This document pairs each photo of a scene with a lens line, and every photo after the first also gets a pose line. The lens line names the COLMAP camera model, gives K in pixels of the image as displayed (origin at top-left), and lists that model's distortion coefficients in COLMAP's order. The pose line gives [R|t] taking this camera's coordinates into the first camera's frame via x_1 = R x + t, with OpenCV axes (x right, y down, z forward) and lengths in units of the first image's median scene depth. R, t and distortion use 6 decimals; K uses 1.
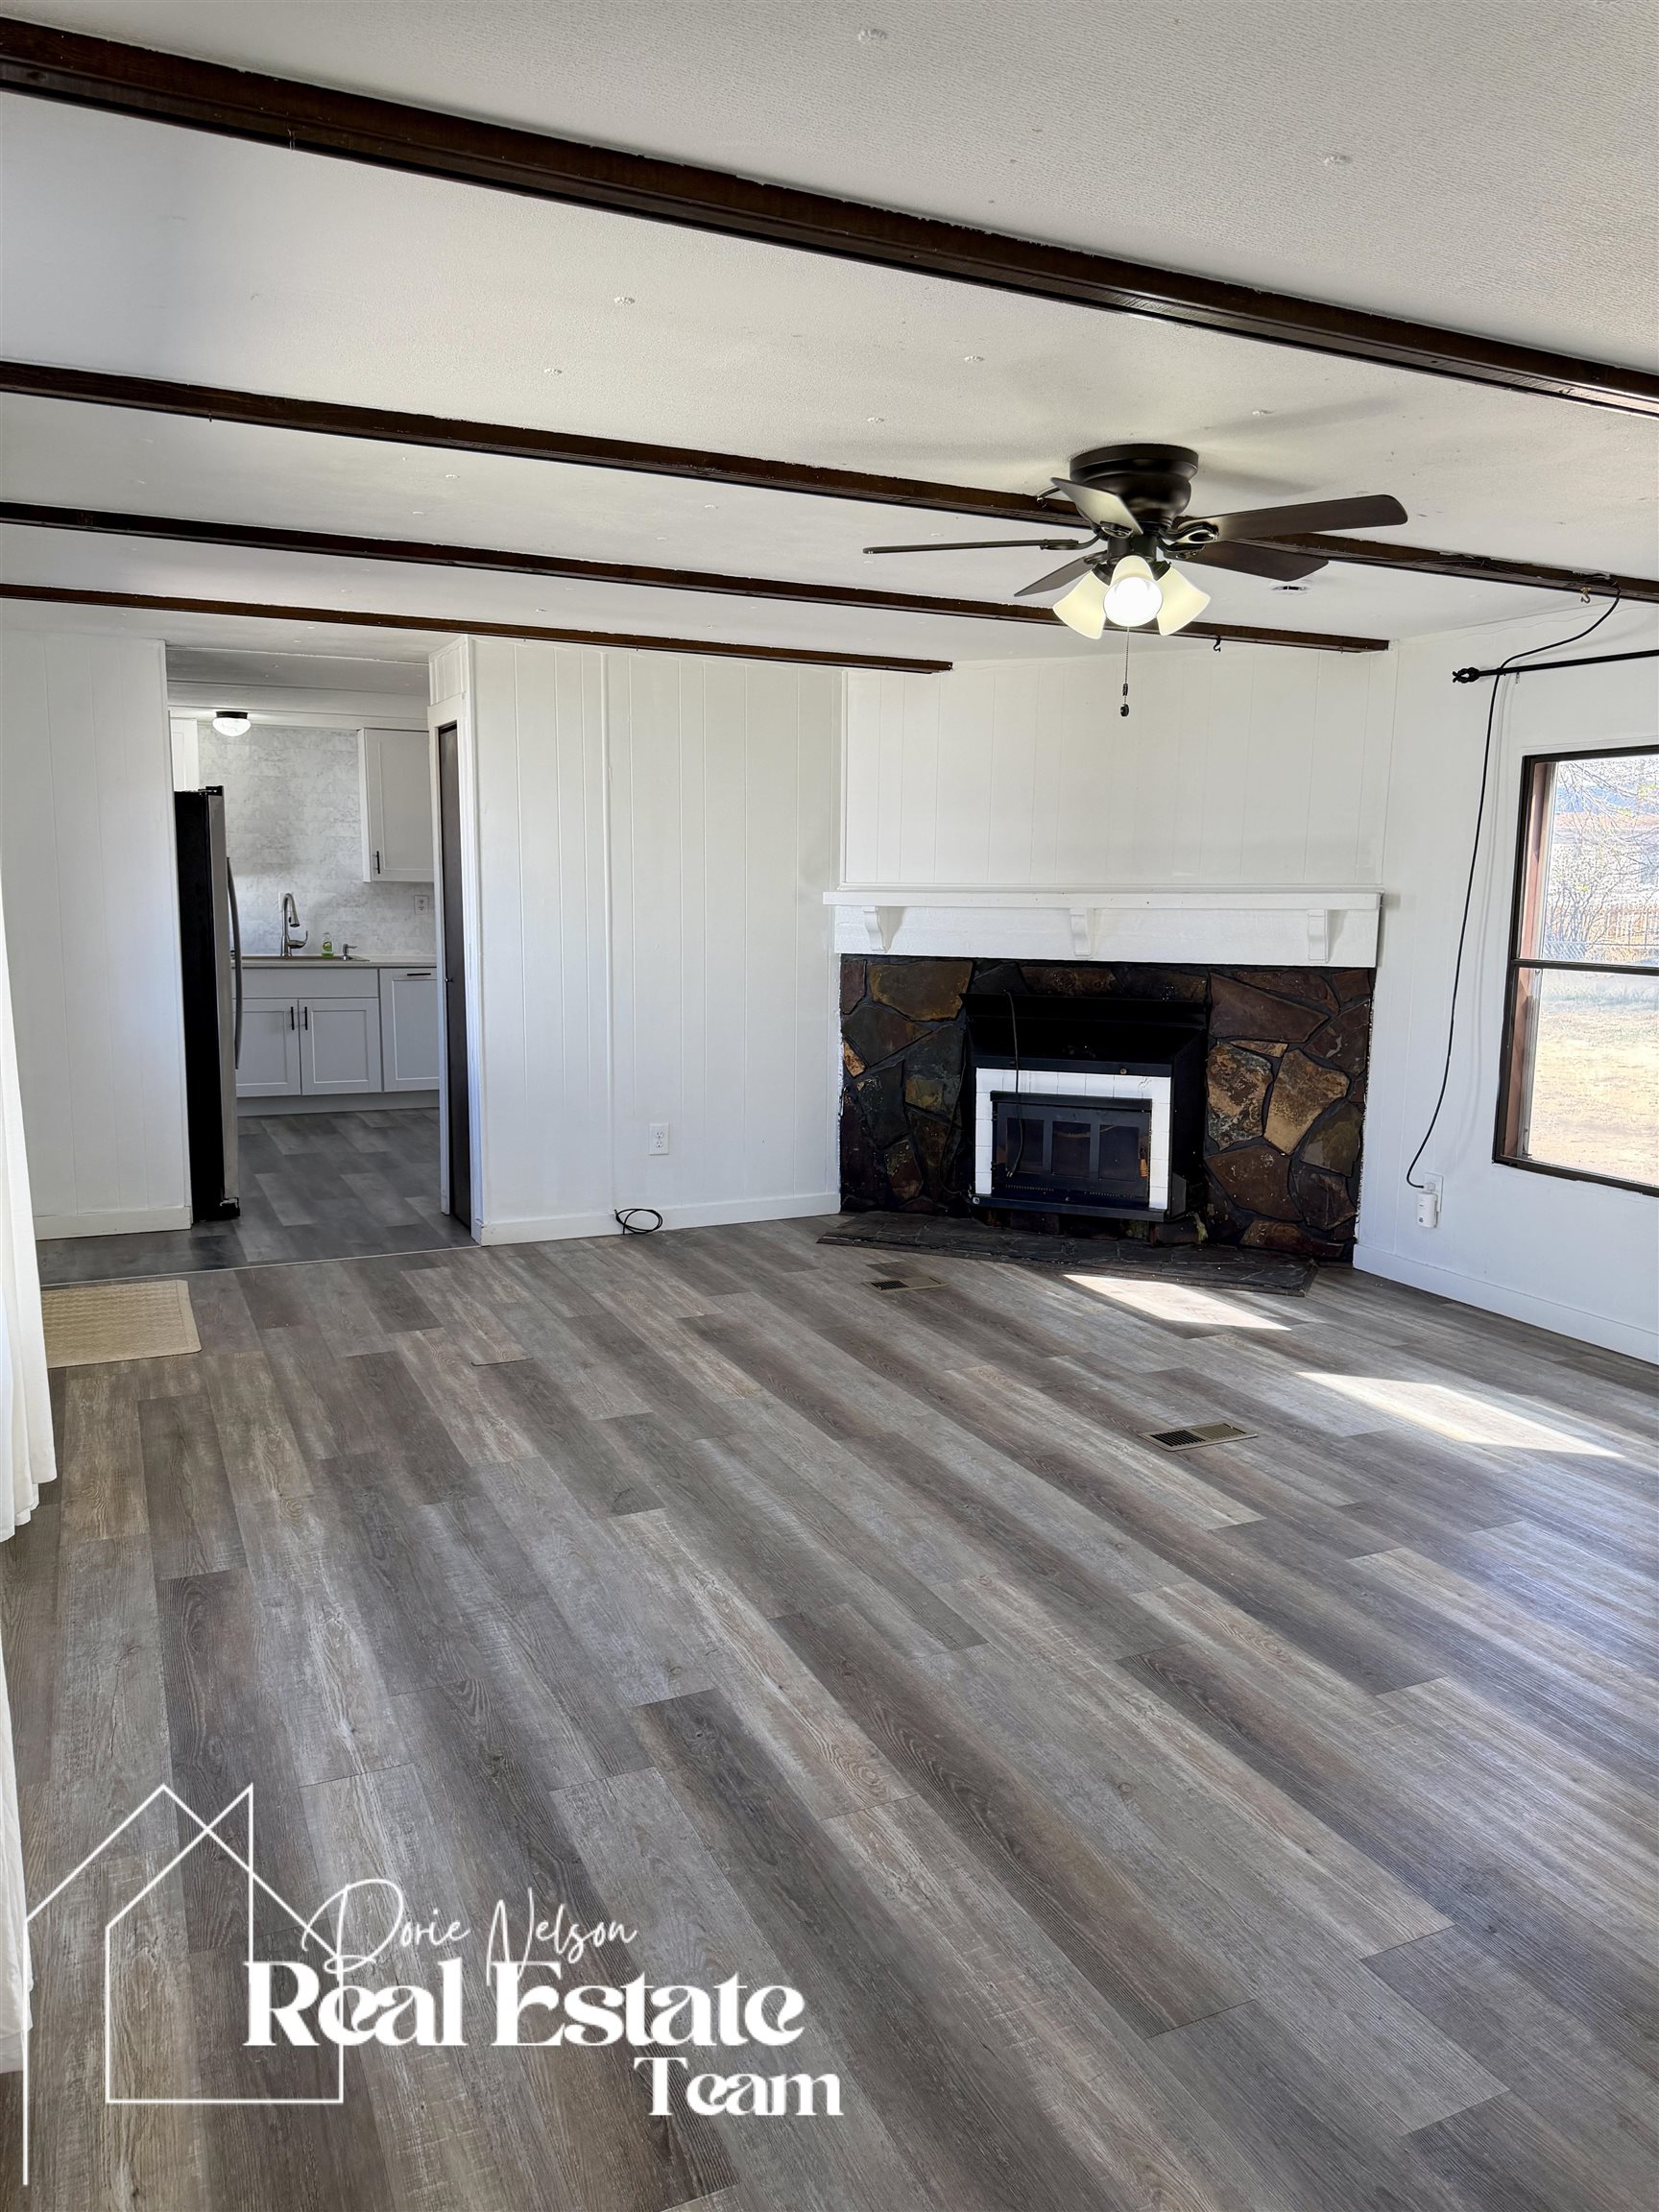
lens RADIAL K [[1569.3, 0, 844.0], [0, 1569.3, 1115.8], [0, 0, 1]] dist [0.048966, -0.060747]
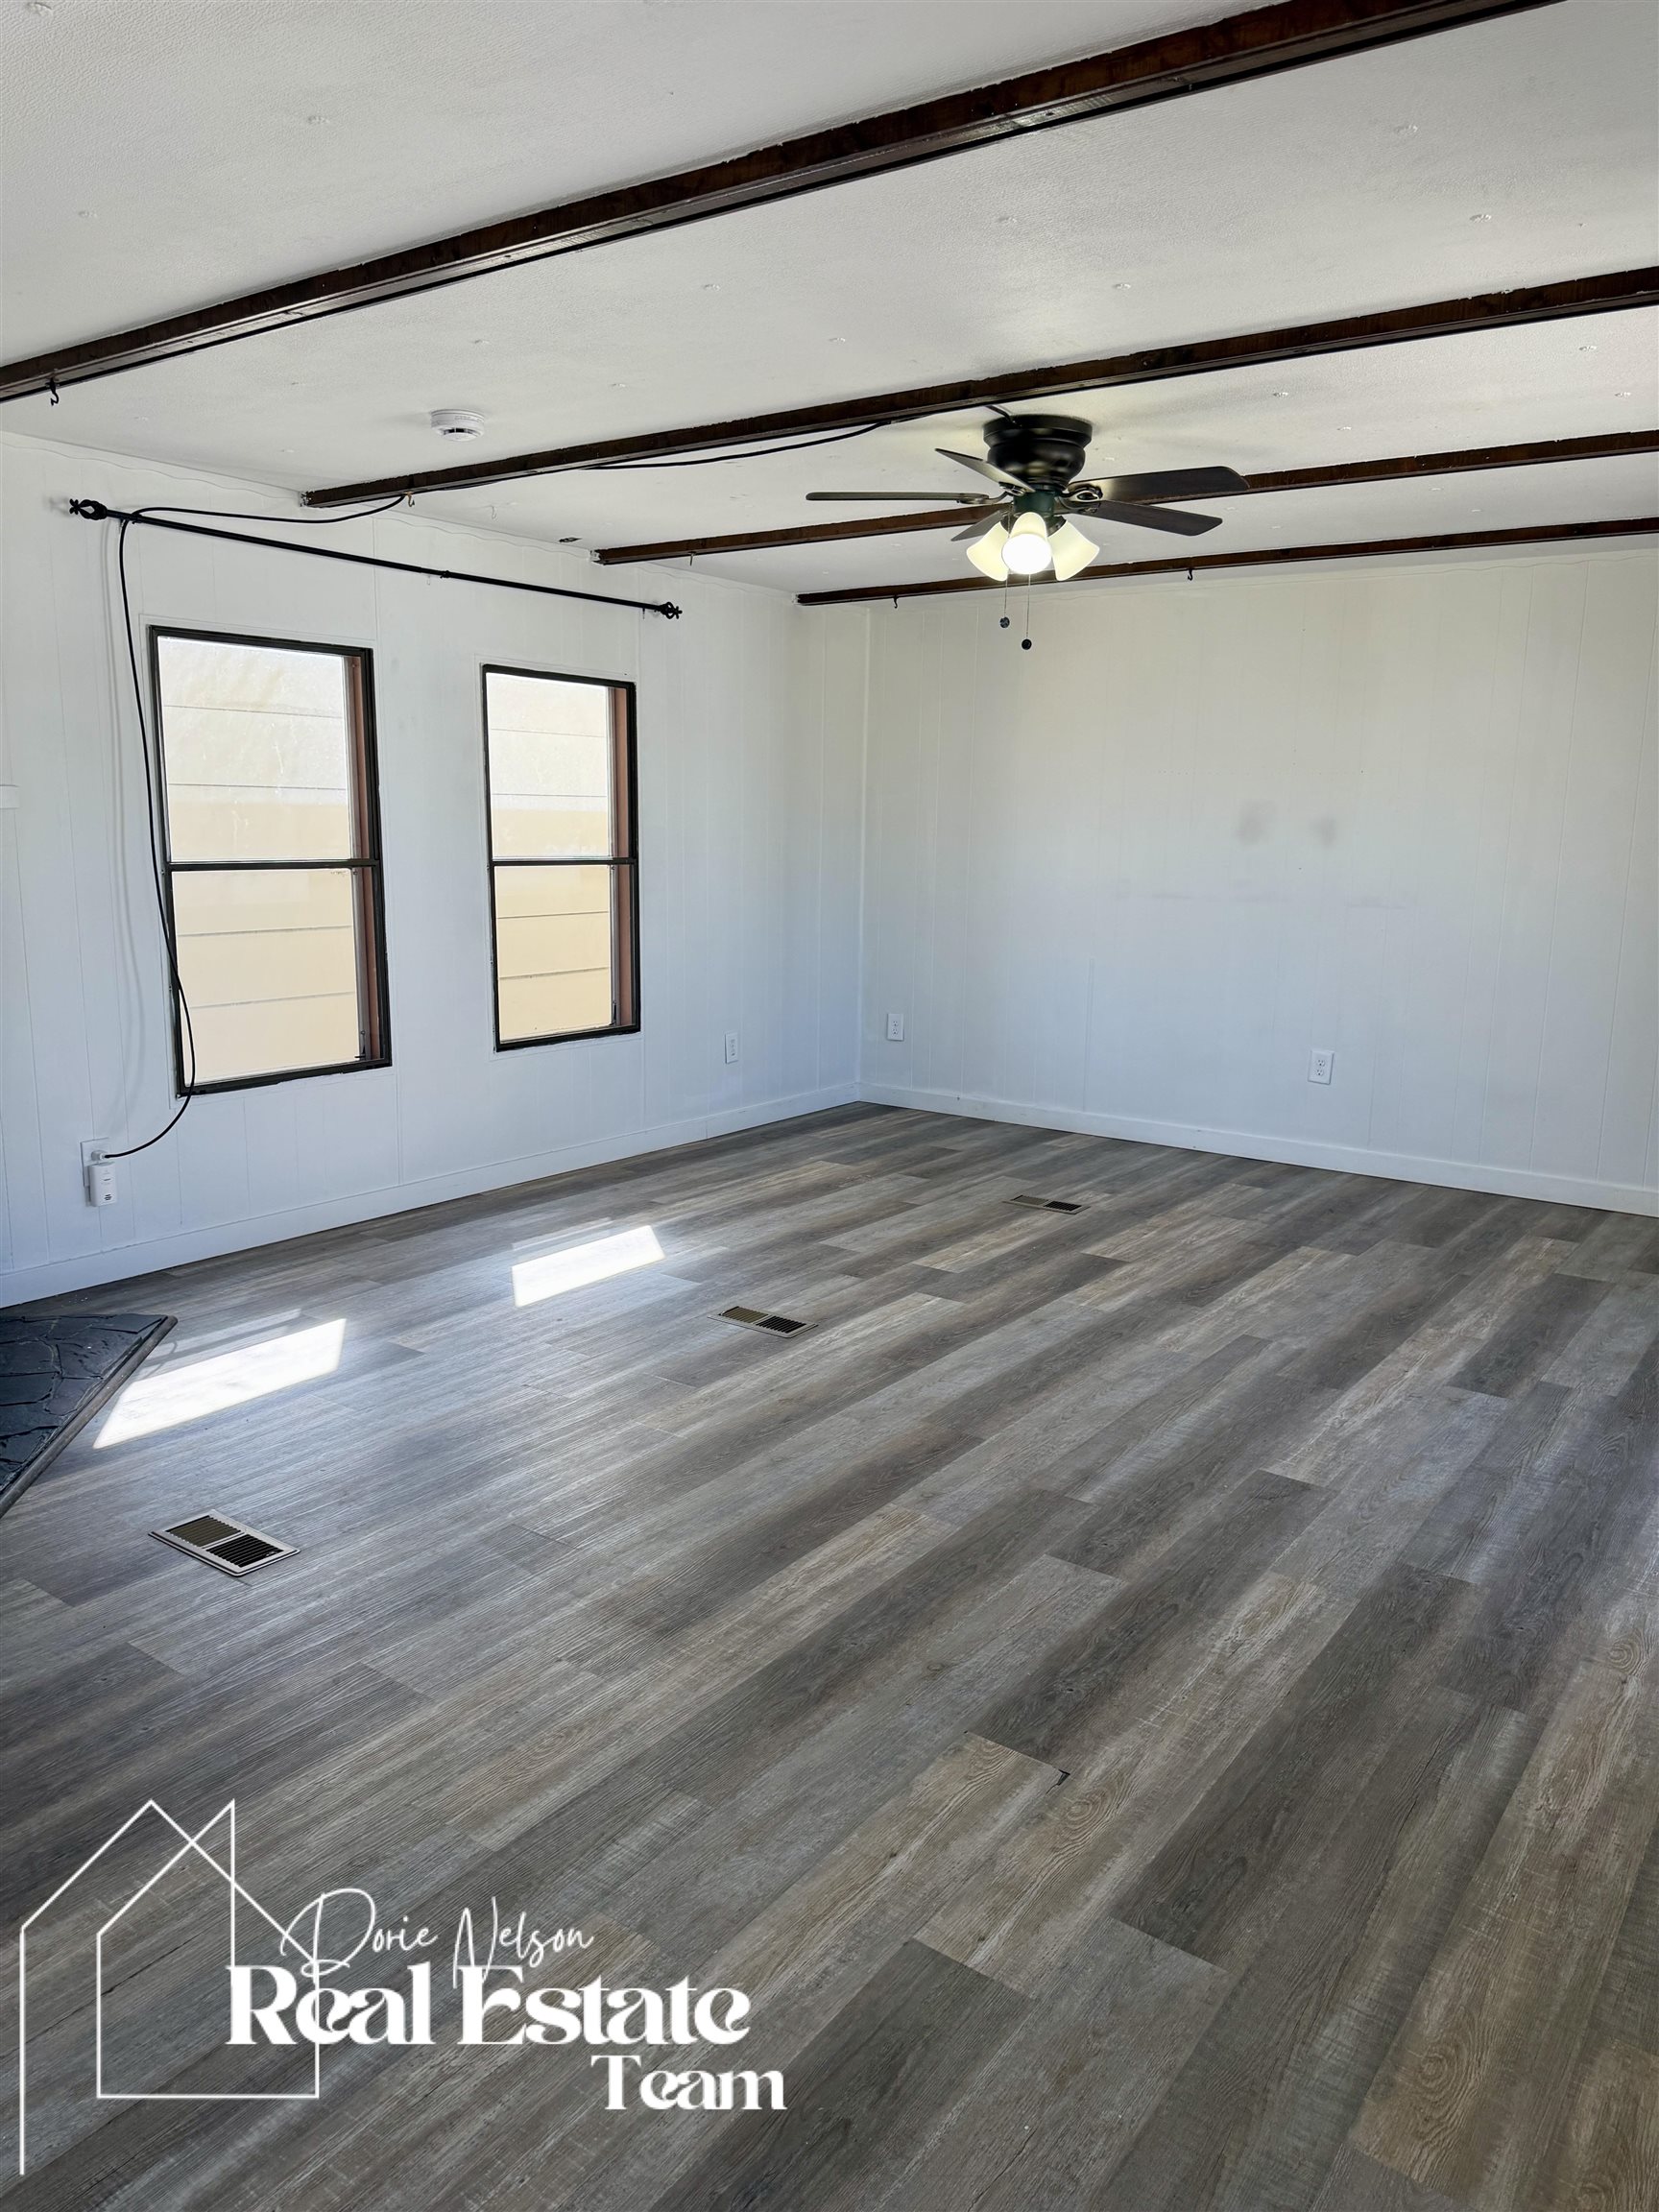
lens RADIAL K [[1569.3, 0, 828.8], [0, 1569.3, 1083.8], [0, 0, 1]] dist [0.048966, -0.060747]
pose [[-0.478531, -0.179183, 0.859594, -0.703737], [0.110624, 0.958855, 0.261457, -0.227912], [-0.871074, 0.220207, -0.439020, 1.471457]]
